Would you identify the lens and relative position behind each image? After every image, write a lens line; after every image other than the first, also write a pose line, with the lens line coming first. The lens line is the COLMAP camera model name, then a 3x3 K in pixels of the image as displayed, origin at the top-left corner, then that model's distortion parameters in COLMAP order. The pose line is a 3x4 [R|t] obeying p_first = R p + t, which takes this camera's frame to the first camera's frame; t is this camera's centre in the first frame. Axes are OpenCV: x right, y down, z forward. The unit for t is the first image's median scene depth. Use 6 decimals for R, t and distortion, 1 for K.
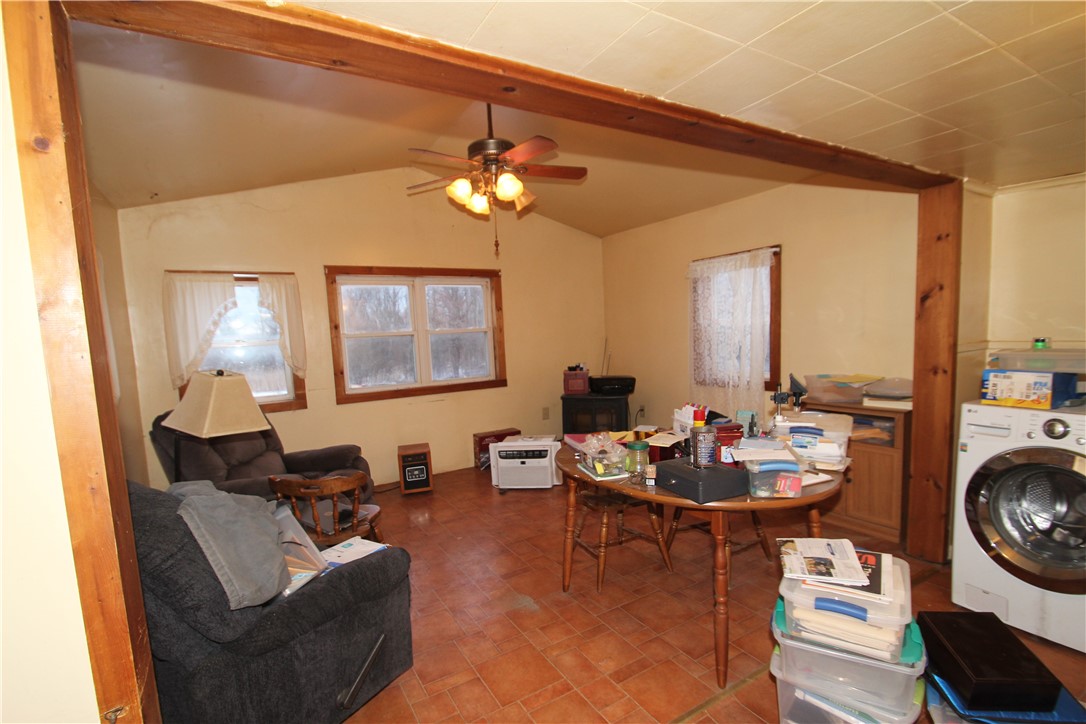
lens RADIAL K [[495.5, 0, 543.2], [0, 495.5, 363.0], [0, 0, 1]] dist [0.000846, -0.001311]
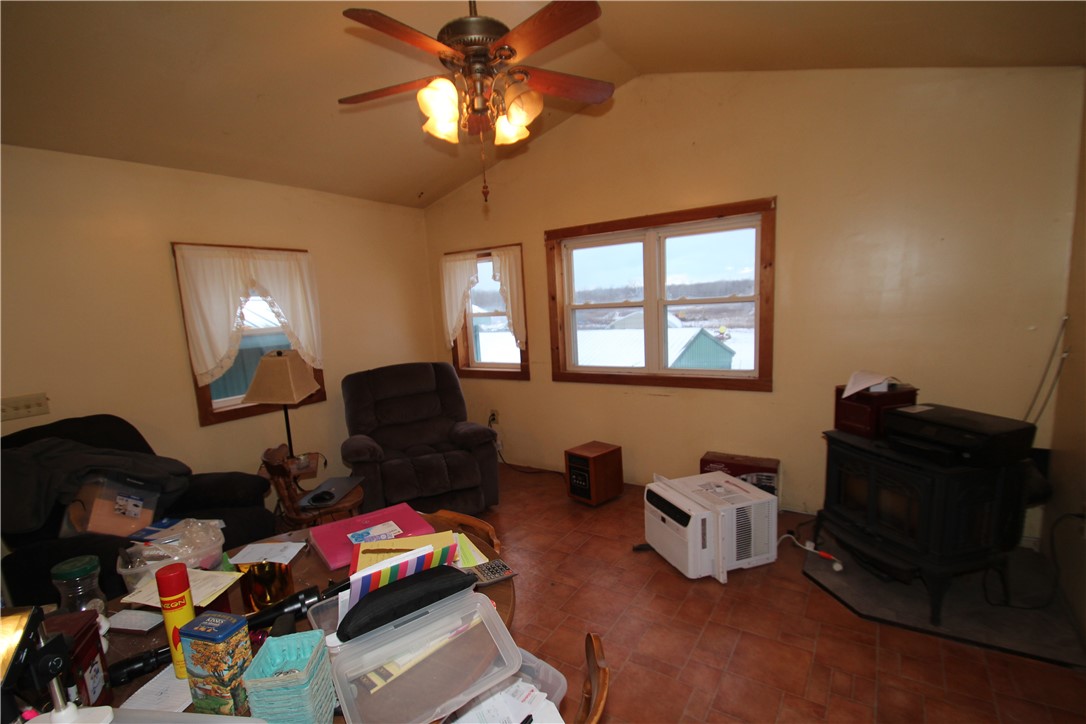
lens RADIAL K [[495.5, 0, 541.2], [0, 495.5, 371.3], [0, 0, 1]] dist [0.000846, -0.001311]
pose [[0.429097, 0.150774, -0.890586, 0.425926], [-0.025137, 0.987581, 0.155084, -0.082208], [0.902909, -0.044159, 0.427558, 0.587891]]
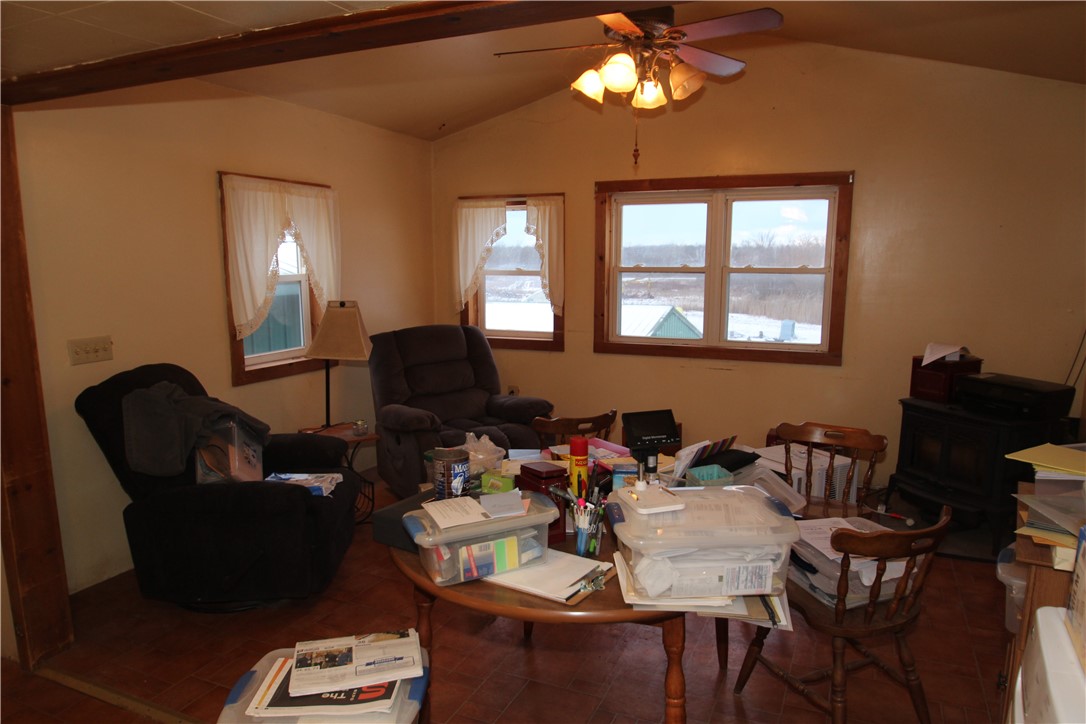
lens RADIAL K [[720.9, 0, 537.4], [0, 720.9, 373.4], [0, 0, 1]] dist [-0.033081, 0.010603]
pose [[0.567624, 0.175913, -0.804275, 0.521658], [-0.080117, 0.984072, 0.158696, -0.066778], [0.819381, -0.025643, 0.572676, 0.232185]]
